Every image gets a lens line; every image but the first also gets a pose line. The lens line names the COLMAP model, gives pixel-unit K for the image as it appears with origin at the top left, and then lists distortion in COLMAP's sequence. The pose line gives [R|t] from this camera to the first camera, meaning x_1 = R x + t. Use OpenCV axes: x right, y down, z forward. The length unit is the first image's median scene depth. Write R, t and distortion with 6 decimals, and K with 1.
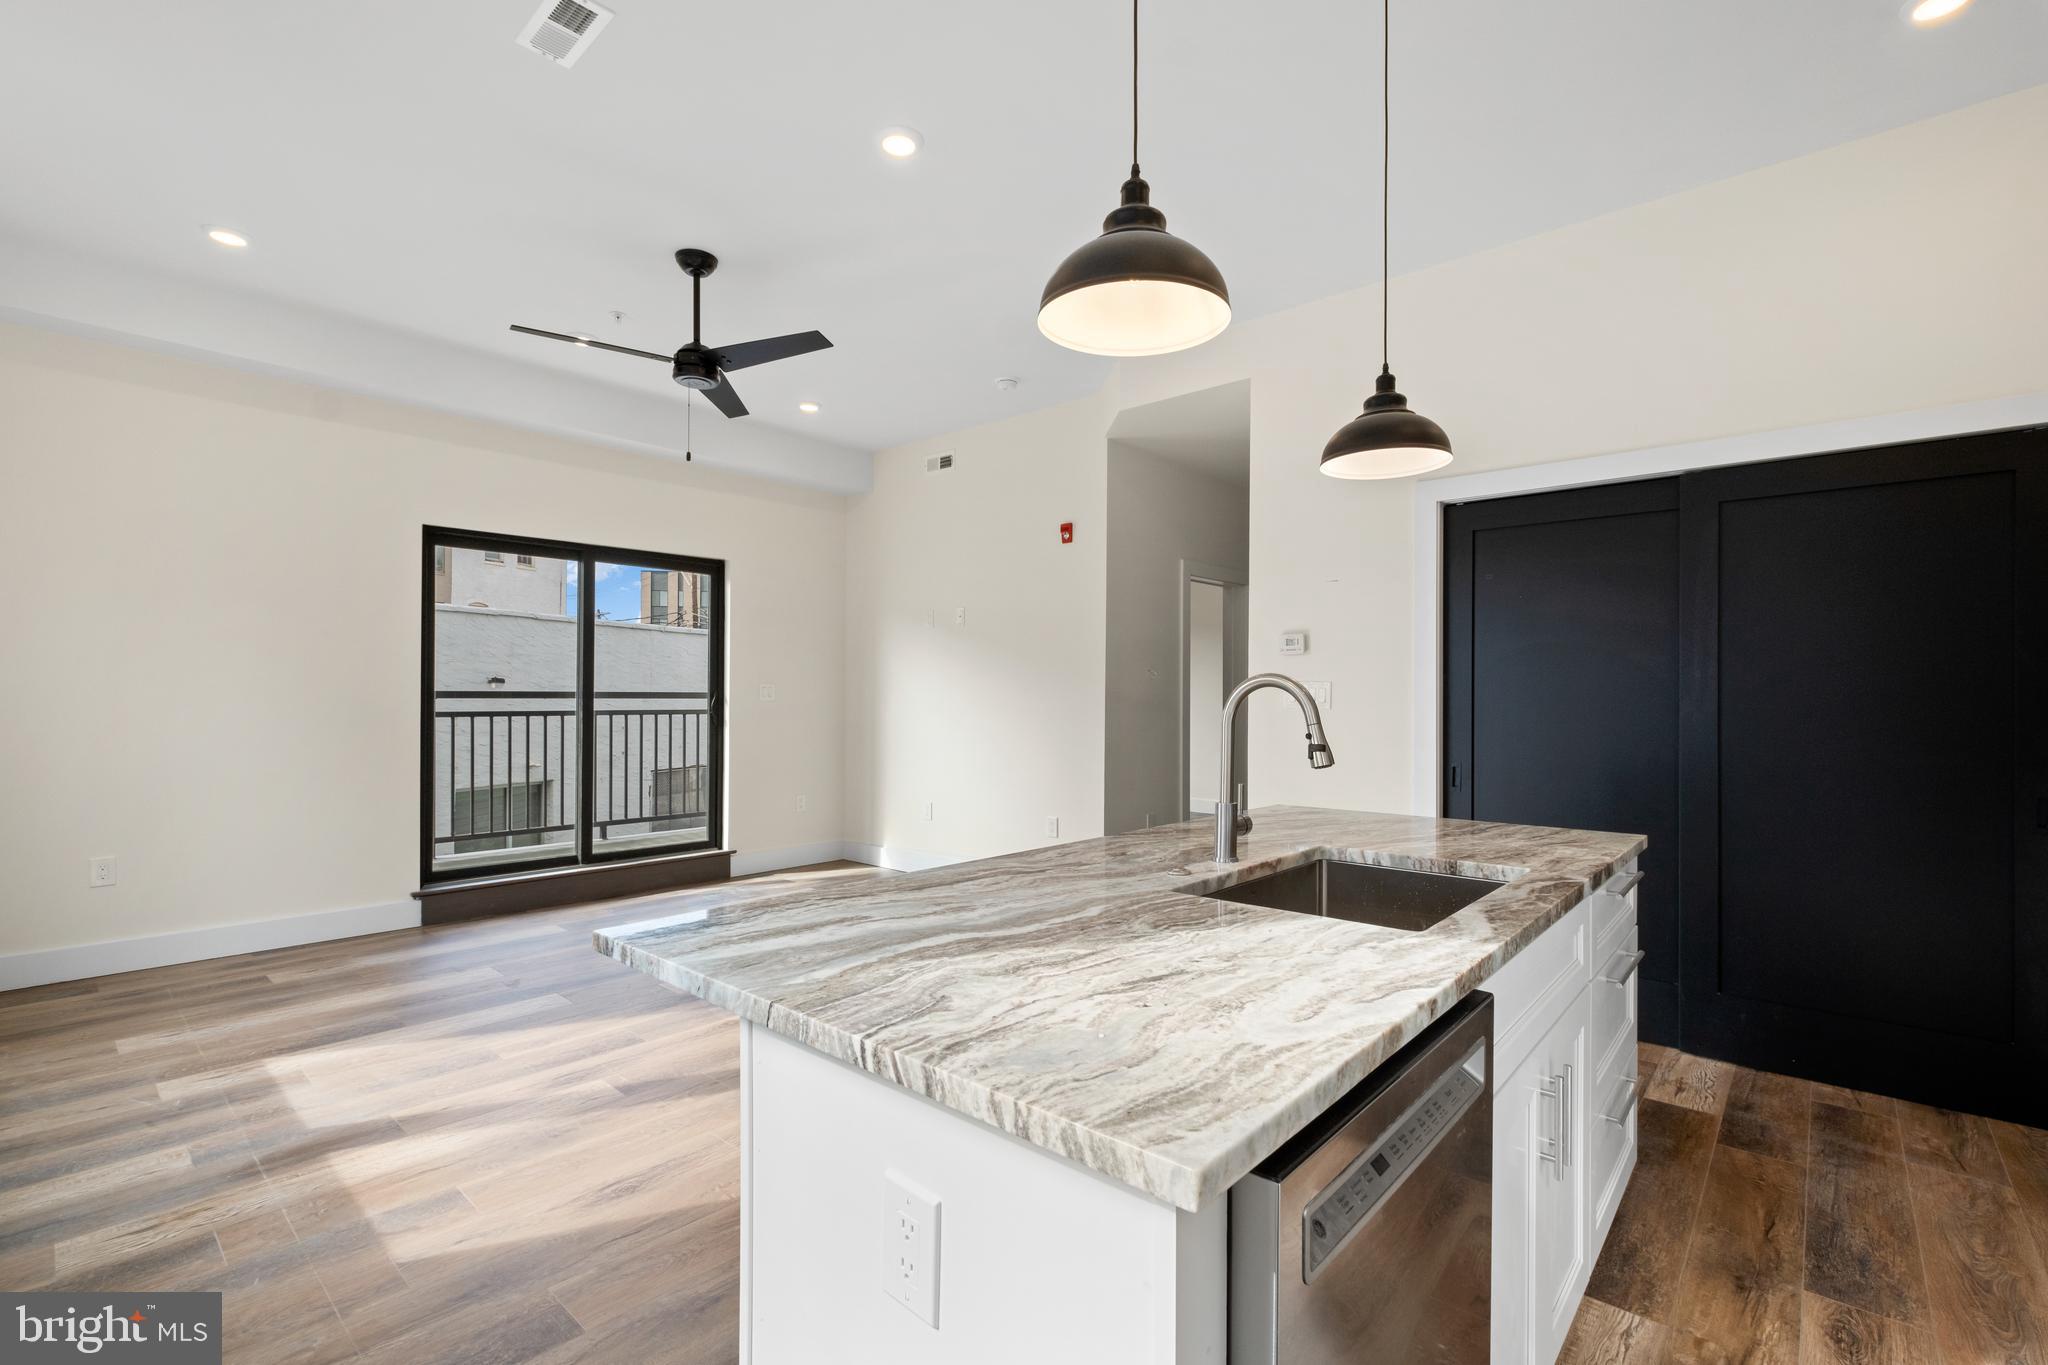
lens RADIAL K [[903.1, 0, 1028.5], [0, 903.1, 686.2], [0, 0, 1]] dist [-0.001960, 0.000112]
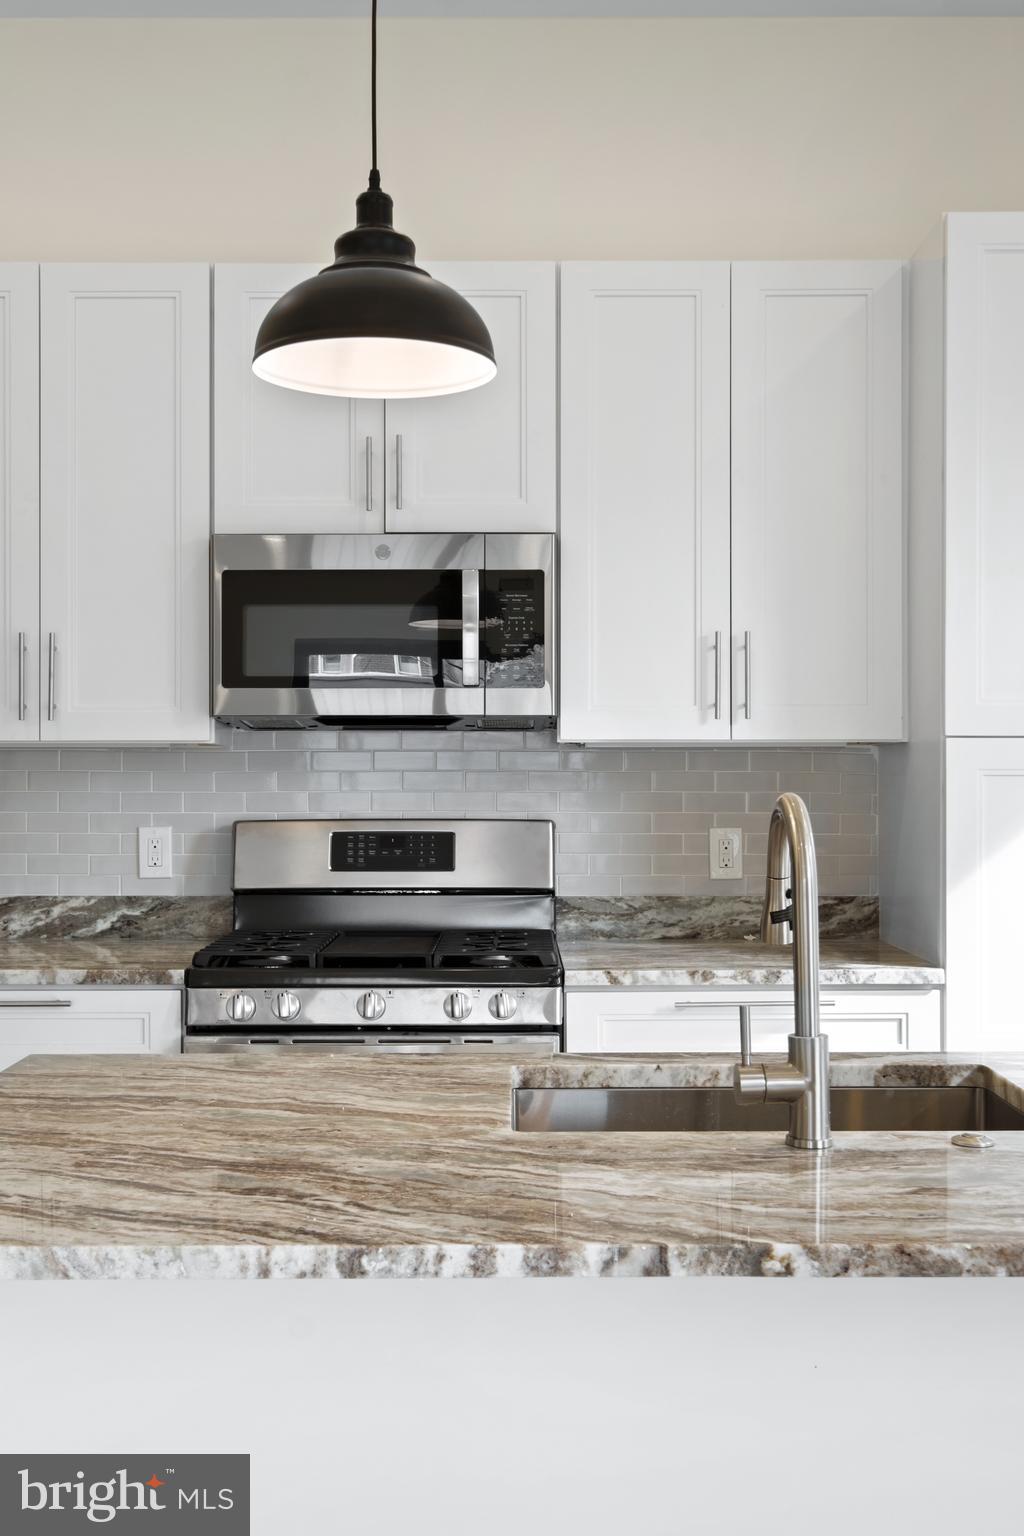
lens RADIAL K [[1668.3, 0, 512.0], [0, 1668.3, 768.0], [0, 0, 1]] dist [-0.014439, 0.005460]
pose [[-0.662921, 0.000459, 0.748689, -0.154048], [-0.011840, 0.999868, -0.011097, -0.007154], [-0.748596, -0.016221, -0.662828, 0.684776]]
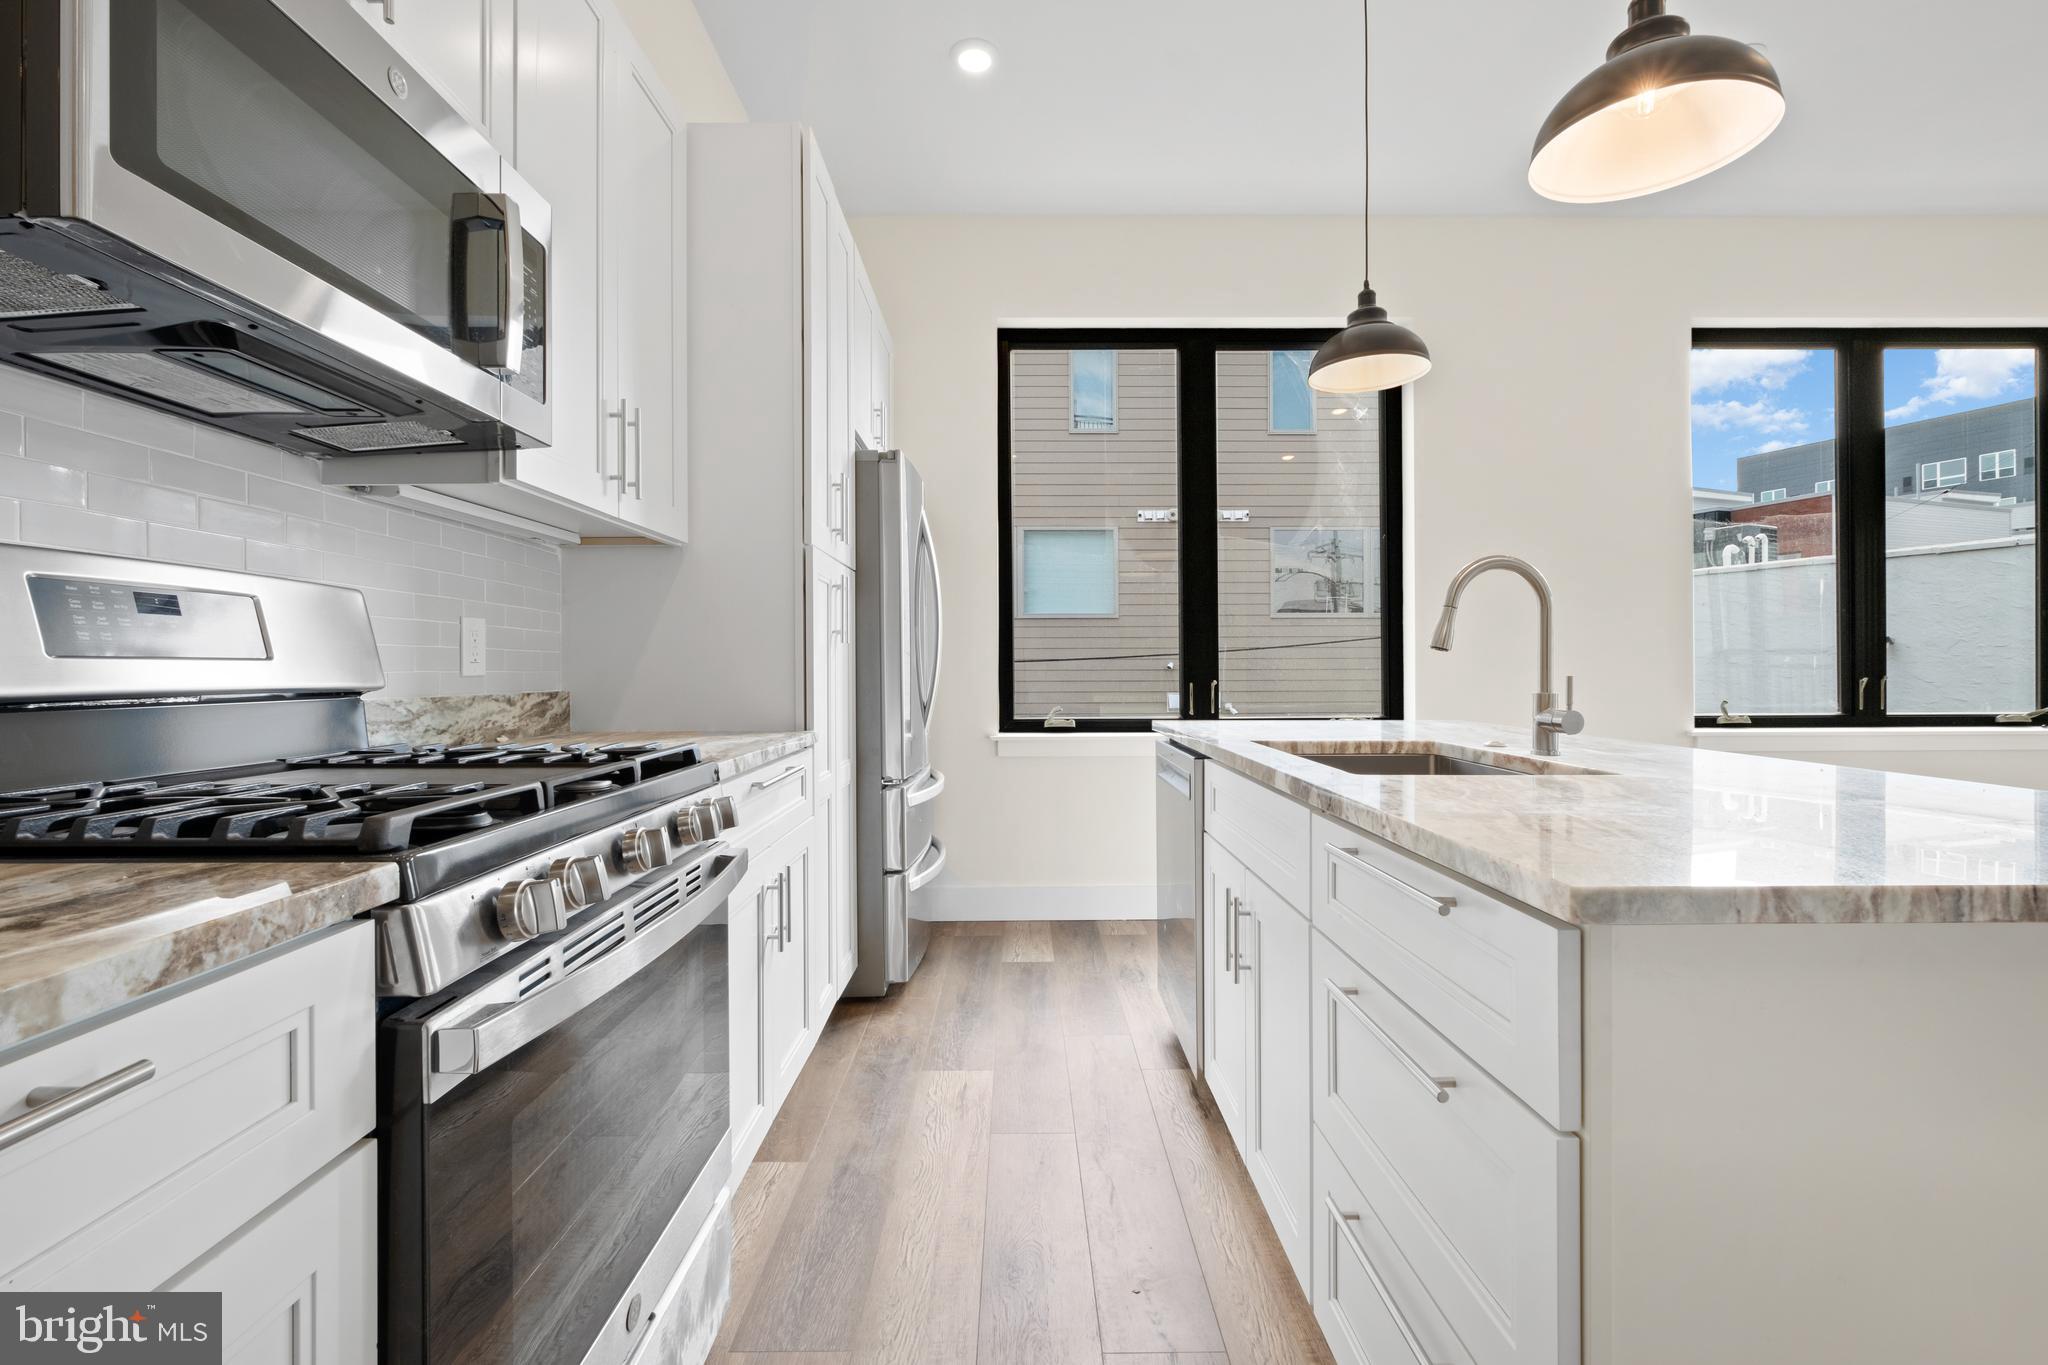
lens RADIAL K [[897.7, 0, 1030.1], [0, 897.7, 672.9], [0, 0, 1]] dist [-0.002156, -0.000370]
pose [[-0.738534, 0.001306, -0.674215, 0.477667], [0.009364, 0.999922, -0.008319, 0.041549], [0.674152, -0.012457, -0.738488, 0.508230]]
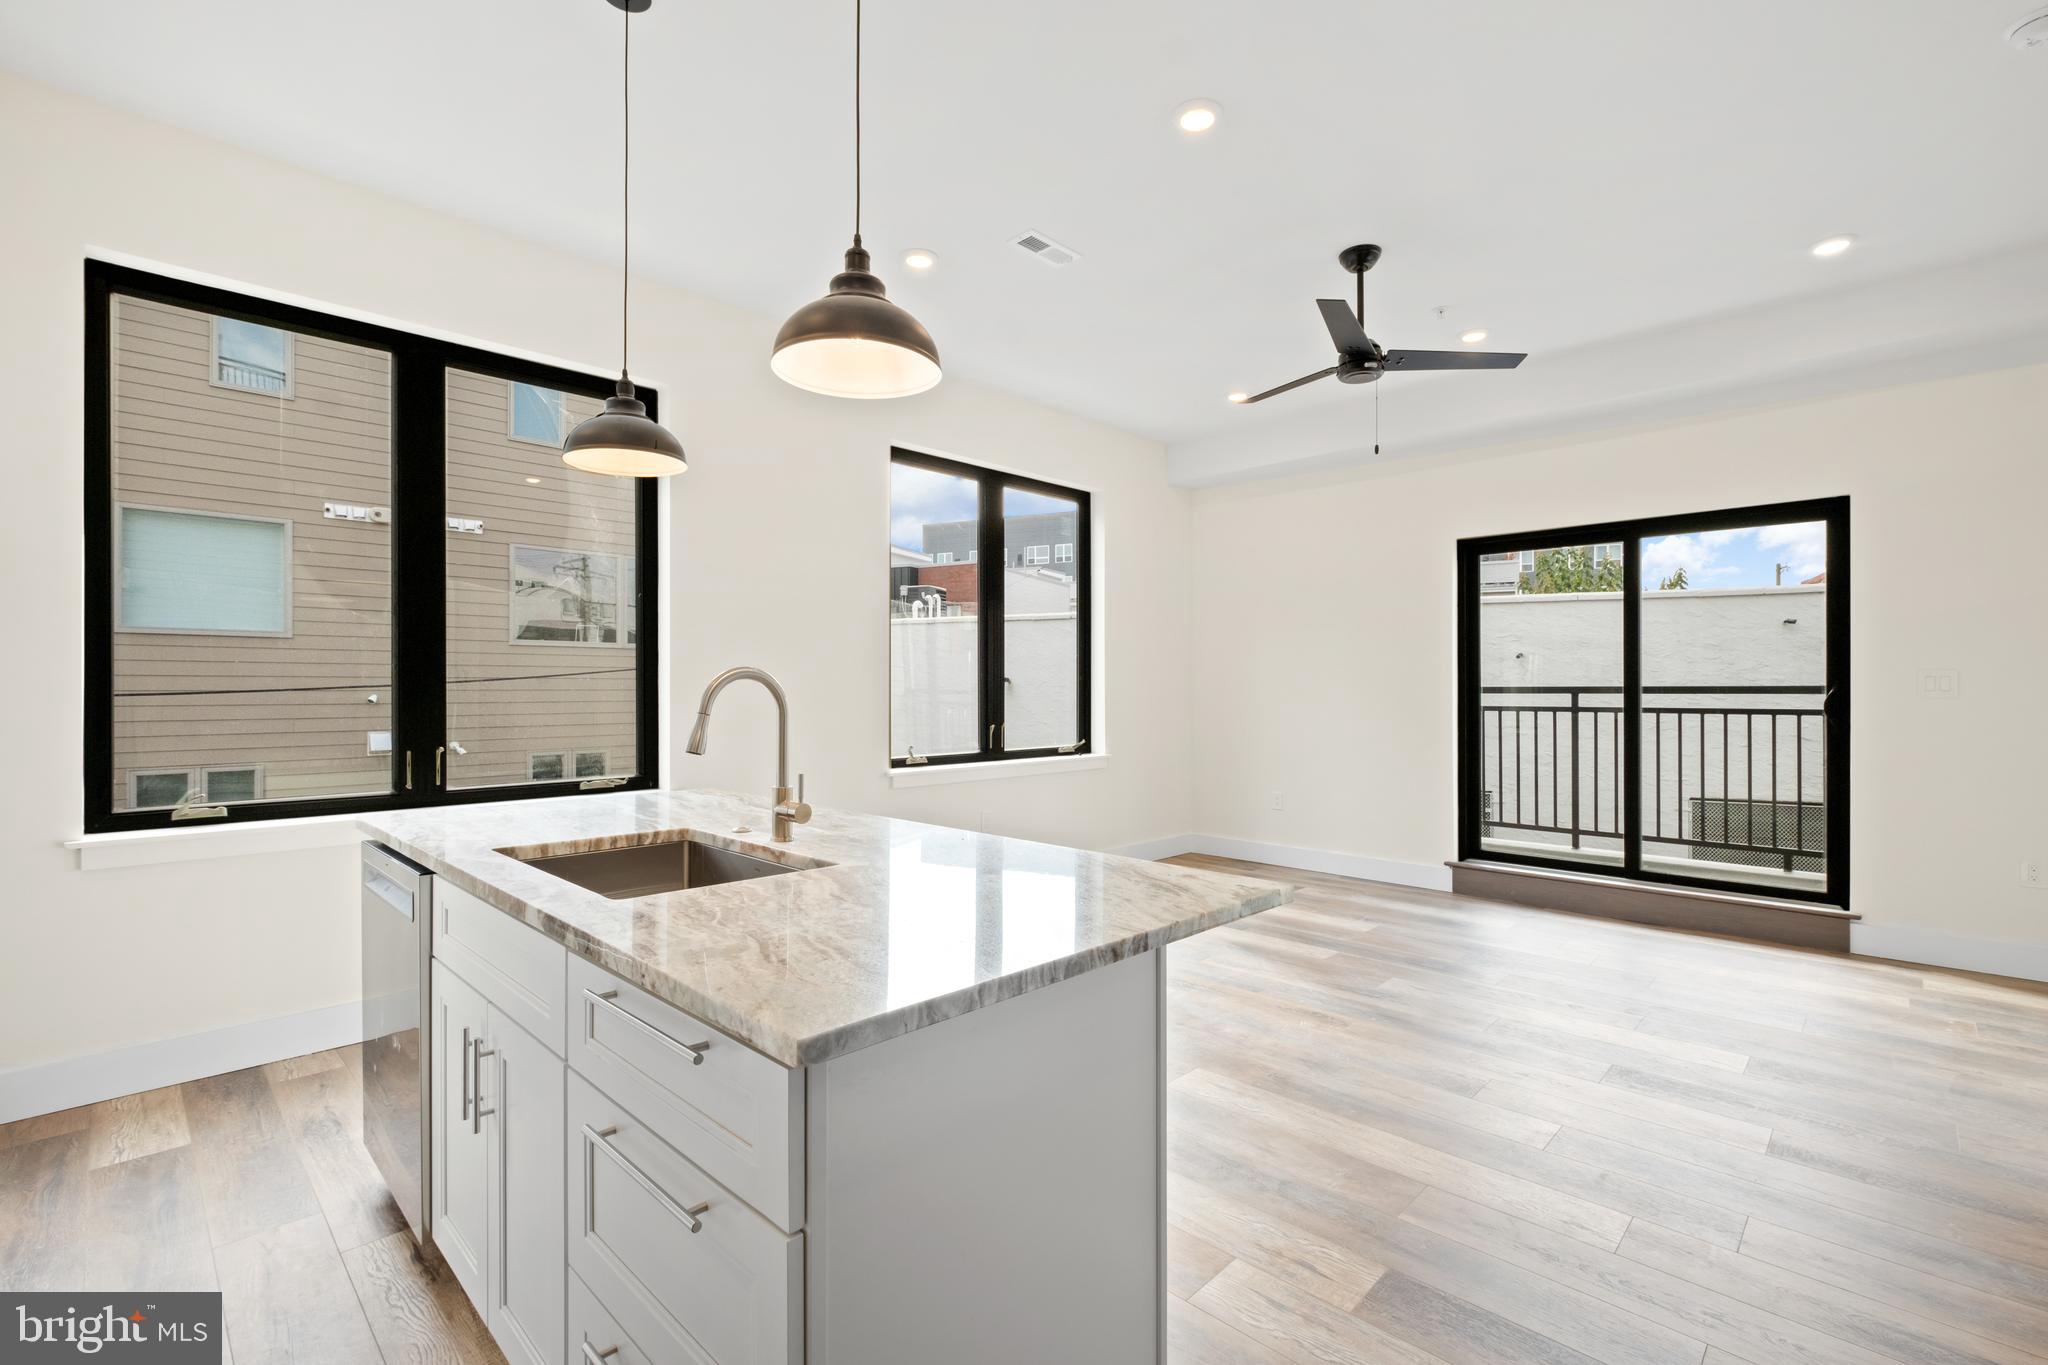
lens RADIAL K [[903.1, 0, 1028.5], [0, 903.1, 686.2], [0, 0, 1]] dist [-0.001960, 0.000112]
pose [[-0.045856, -0.007776, -0.998918, 0.494912], [0.012269, 0.999890, -0.008347, 0.007197], [0.998873, -0.012639, -0.045755, 0.515183]]
